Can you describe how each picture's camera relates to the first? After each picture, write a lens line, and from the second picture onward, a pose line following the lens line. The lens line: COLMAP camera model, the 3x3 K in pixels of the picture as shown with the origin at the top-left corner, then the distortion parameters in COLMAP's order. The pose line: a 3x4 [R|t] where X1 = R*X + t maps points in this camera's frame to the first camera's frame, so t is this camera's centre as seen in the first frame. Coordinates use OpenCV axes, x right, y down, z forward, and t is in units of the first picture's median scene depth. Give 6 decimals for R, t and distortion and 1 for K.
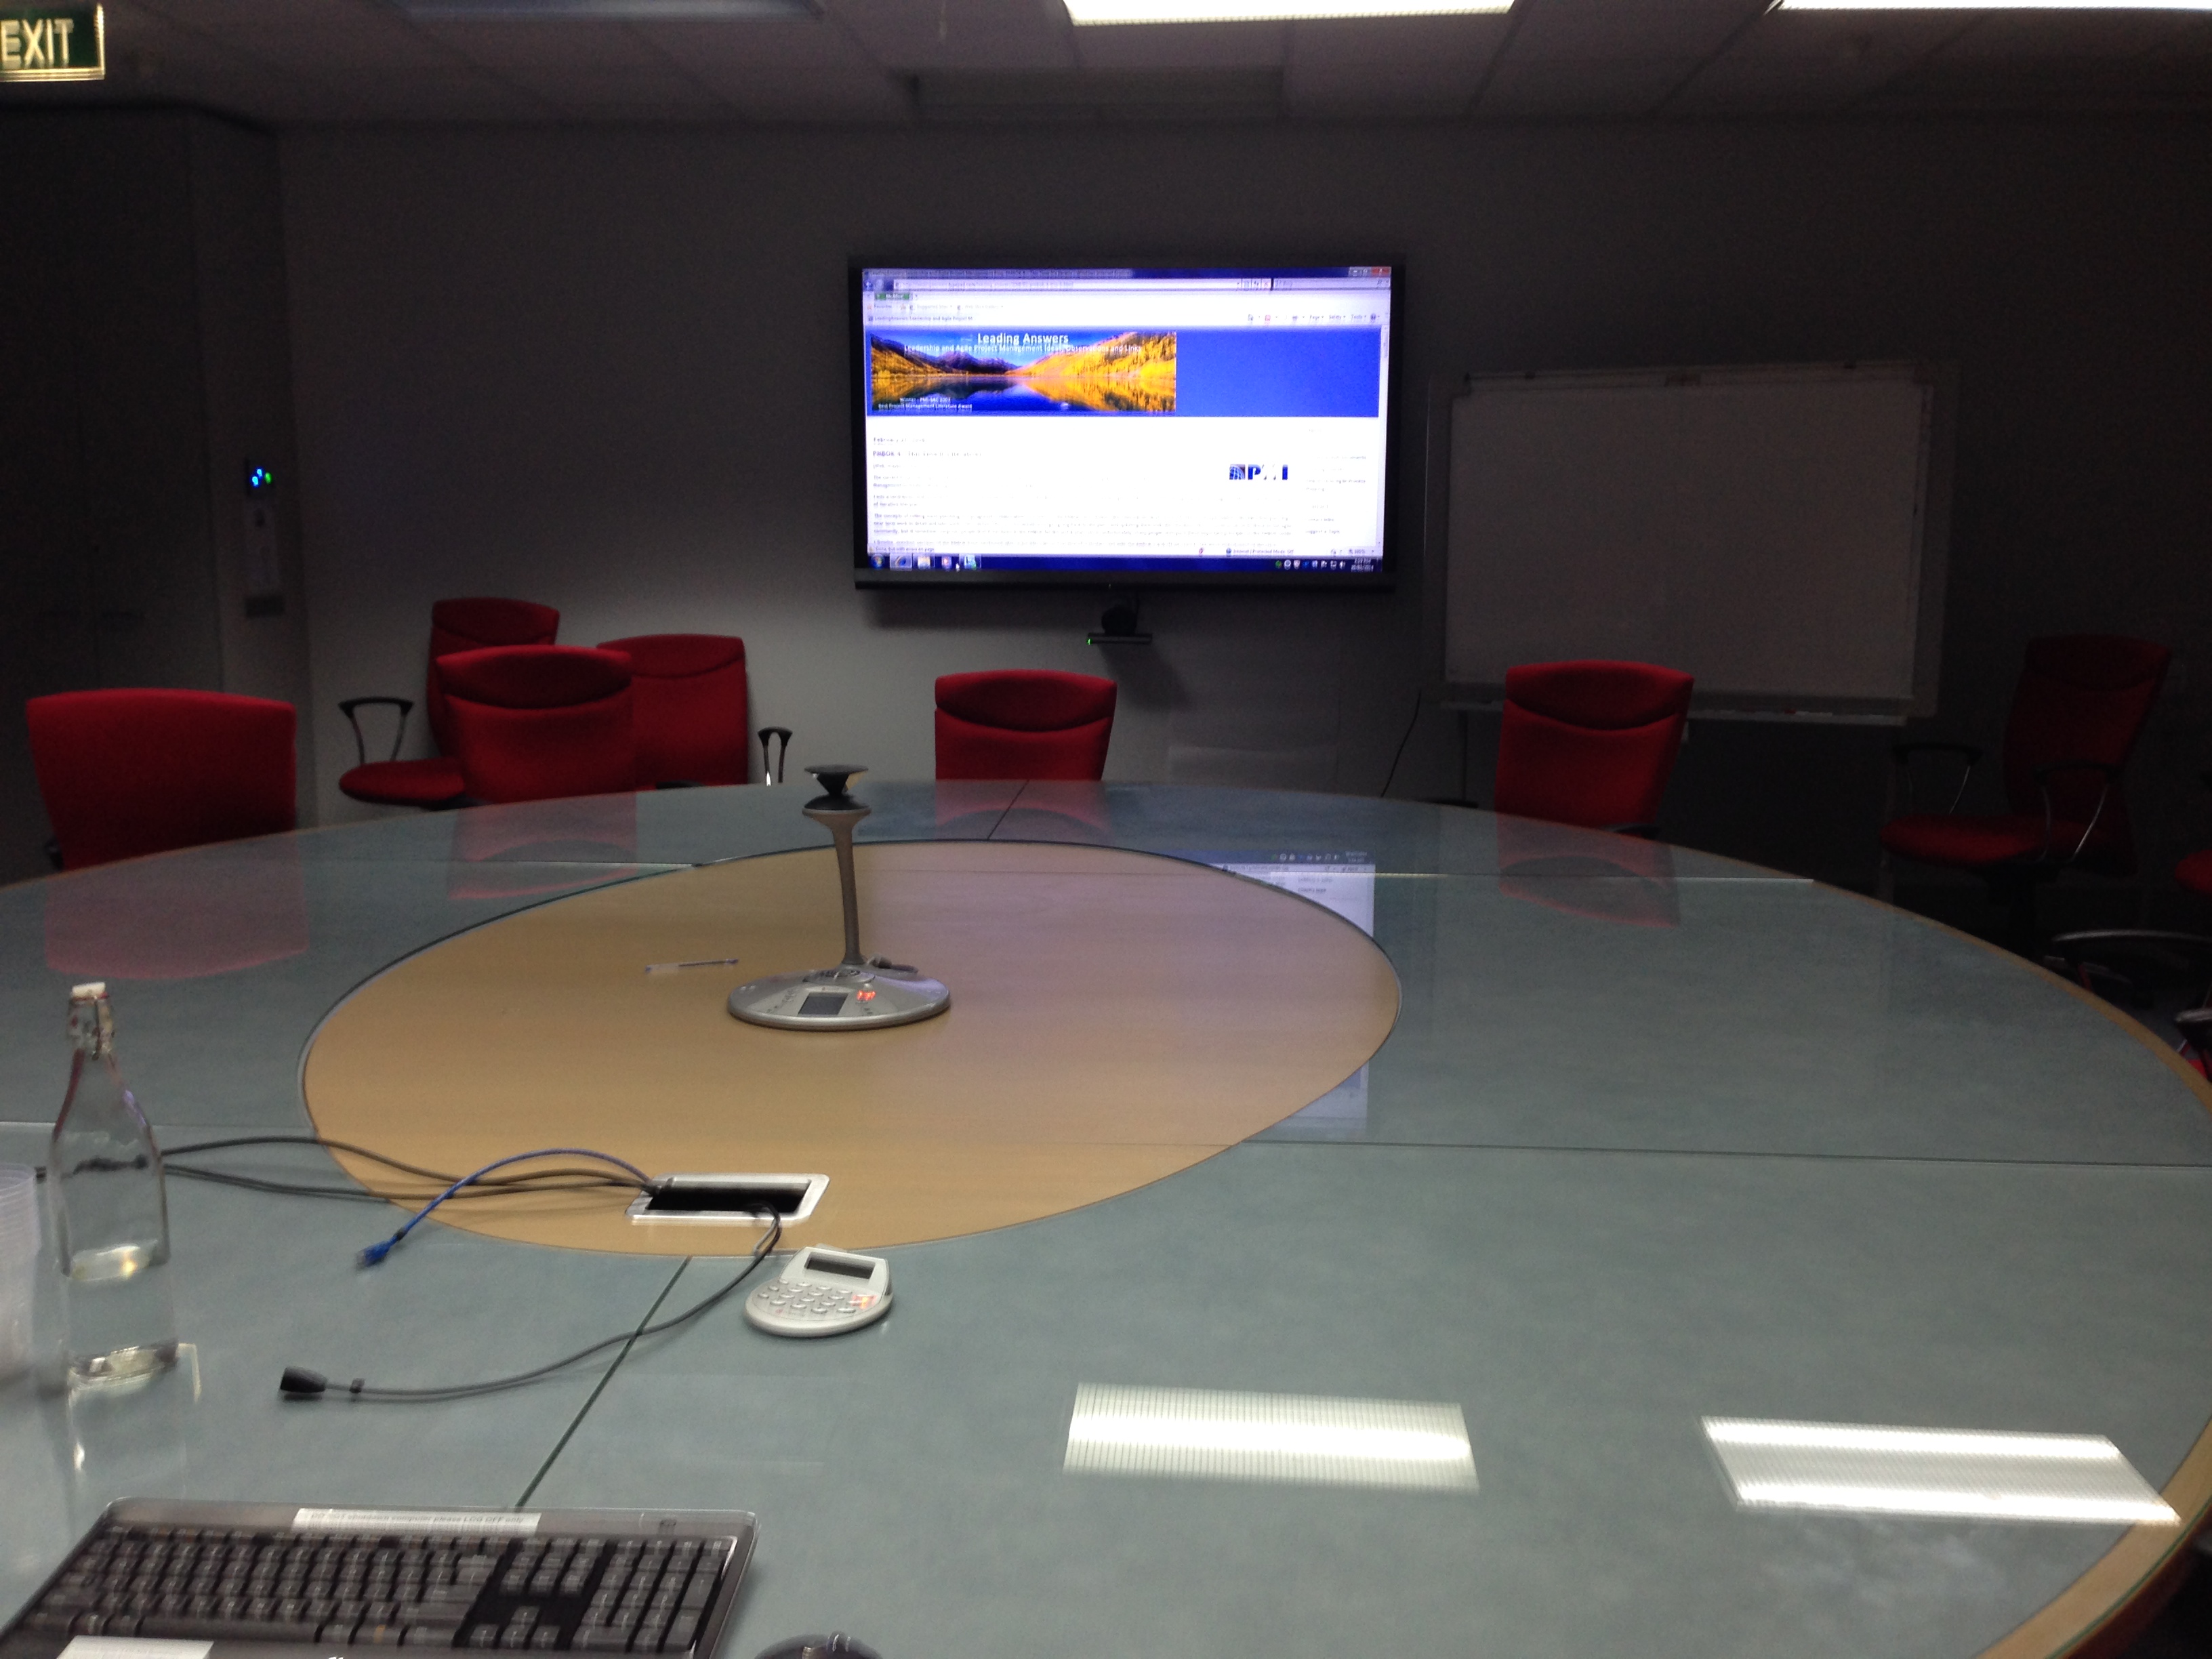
lens RADIAL K [[2079.6, 0, 1107.4], [0, 2079.6, 825.5], [0, 0, 1]] dist [0.051632, 0.000000]
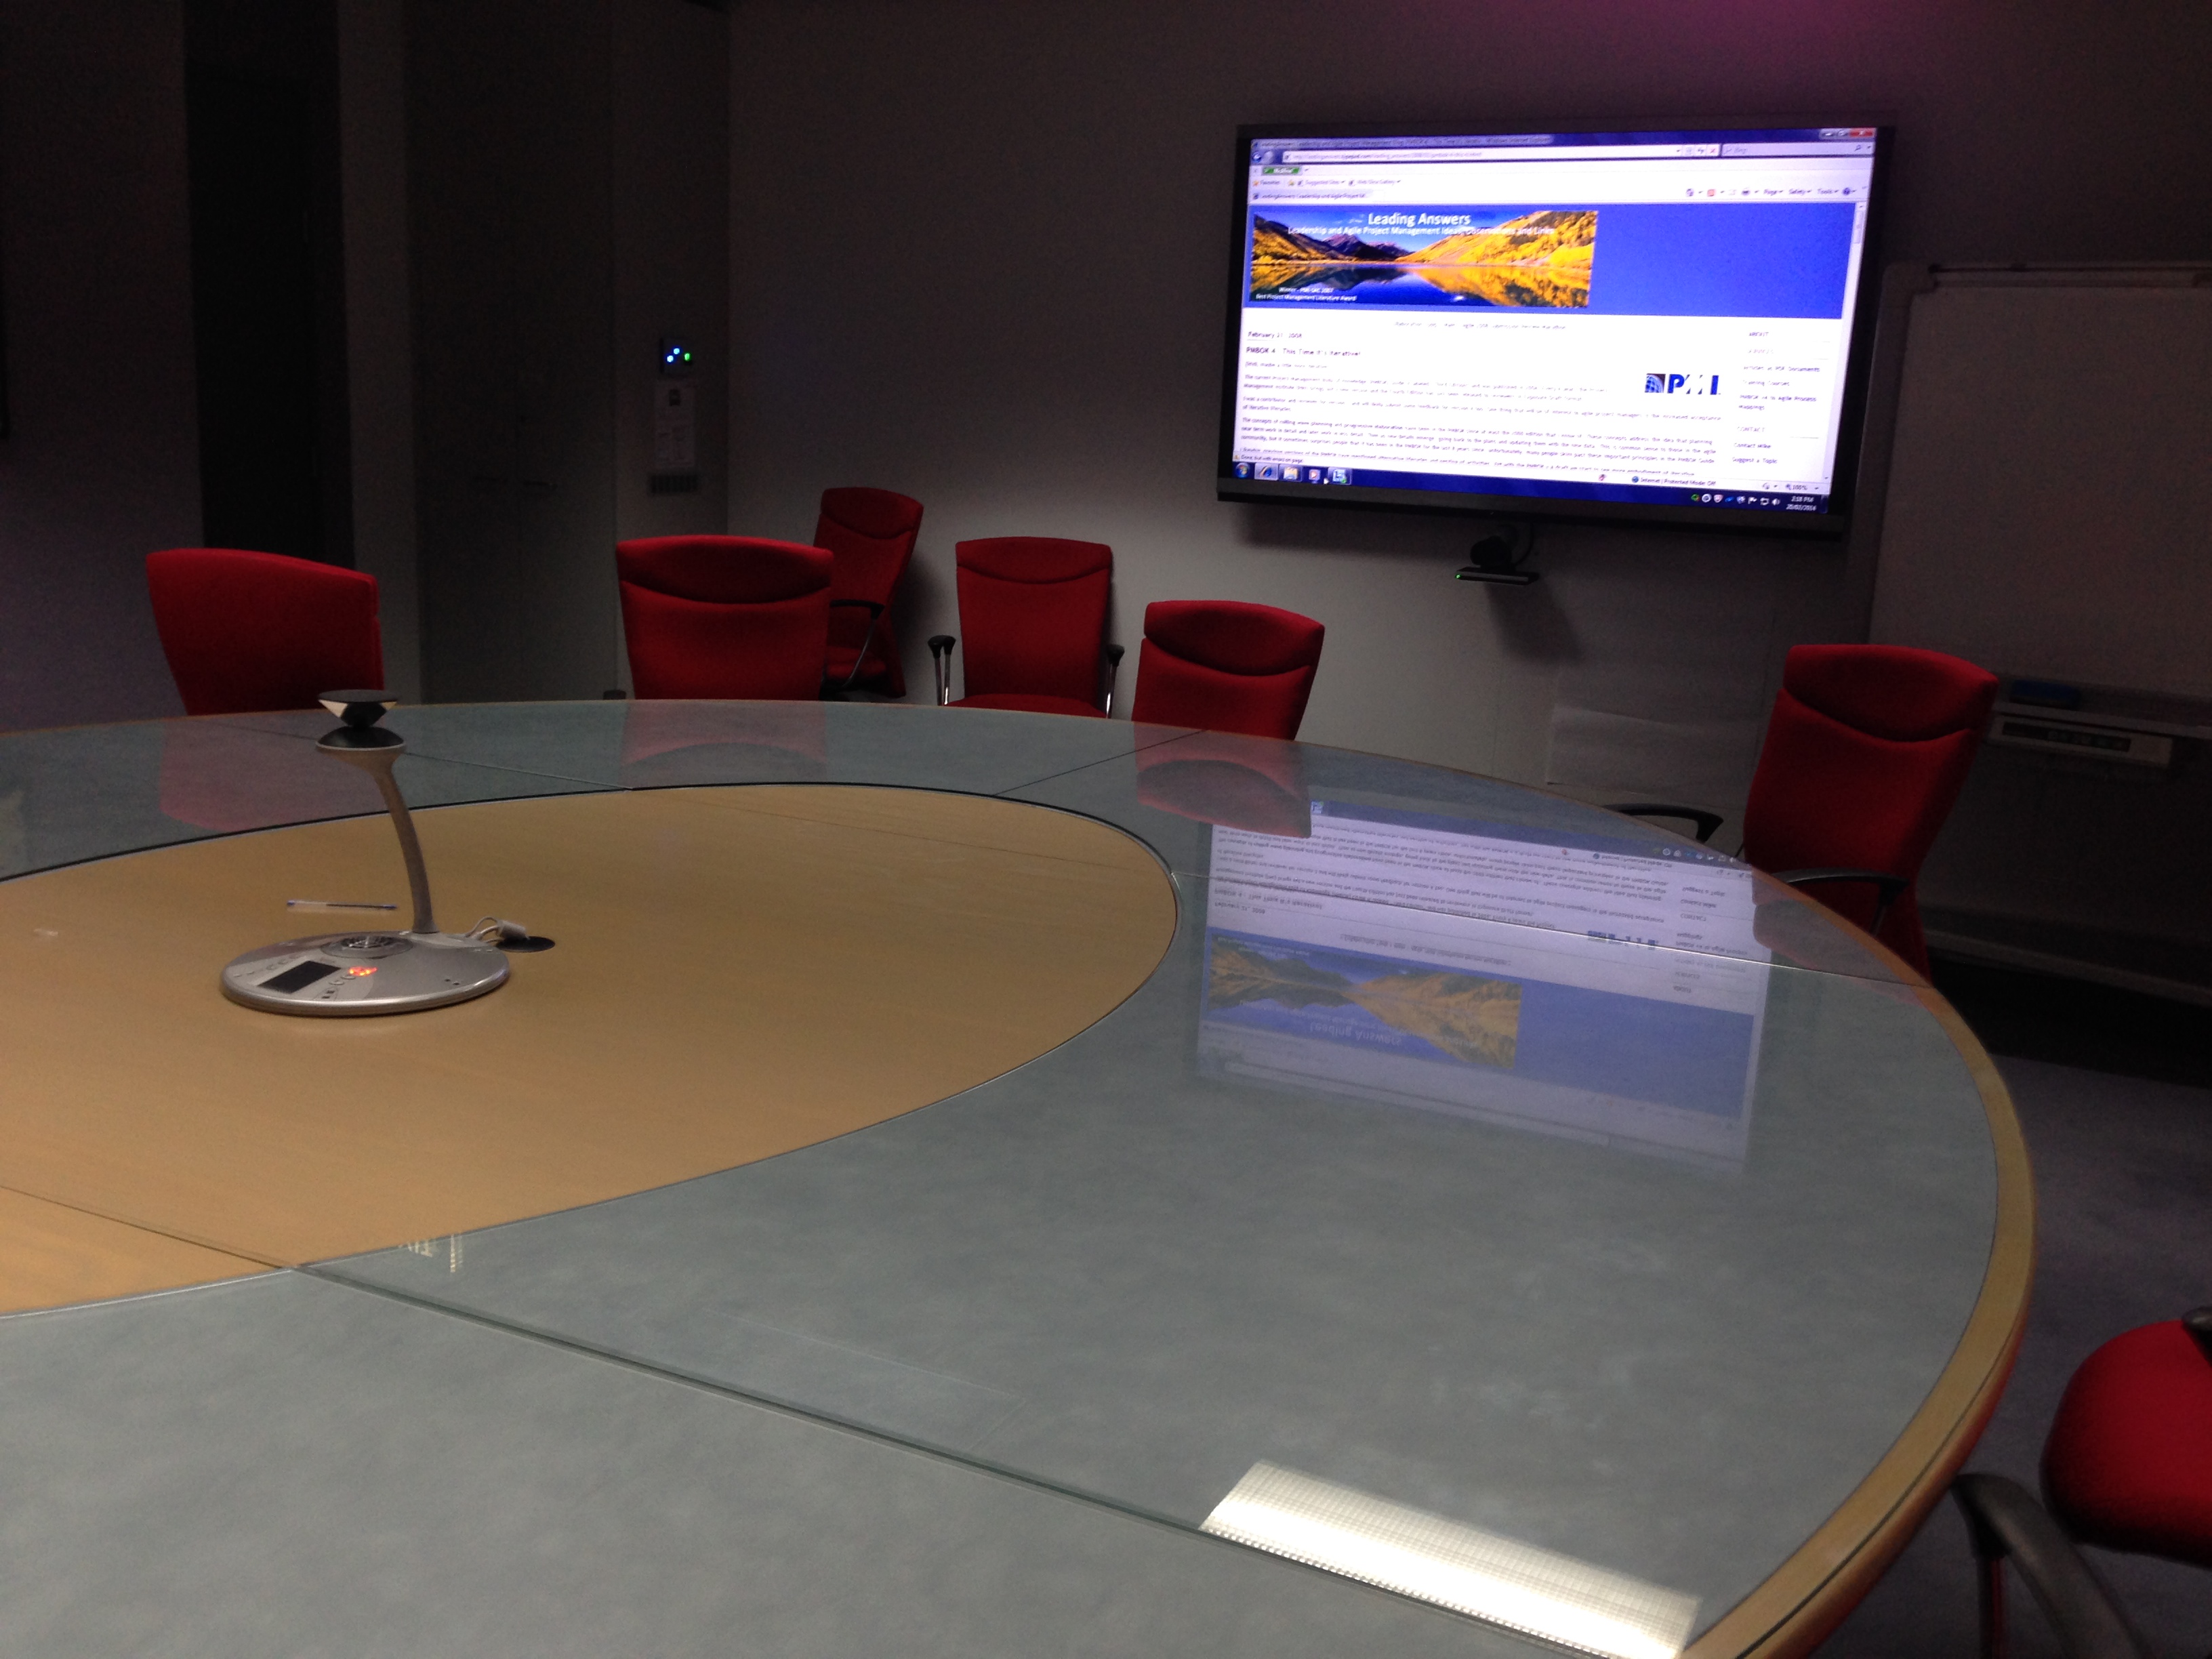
lens RADIAL K [[2079.6, 0, 1103.1], [0, 2079.6, 829.7], [0, 0, 1]] dist [0.051632, 0.000000]
pose [[0.917933, 0.117790, -0.378846, 0.196553], [-0.100853, 0.992820, 0.064321, -0.024829], [0.383702, -0.020835, 0.923222, 0.145760]]
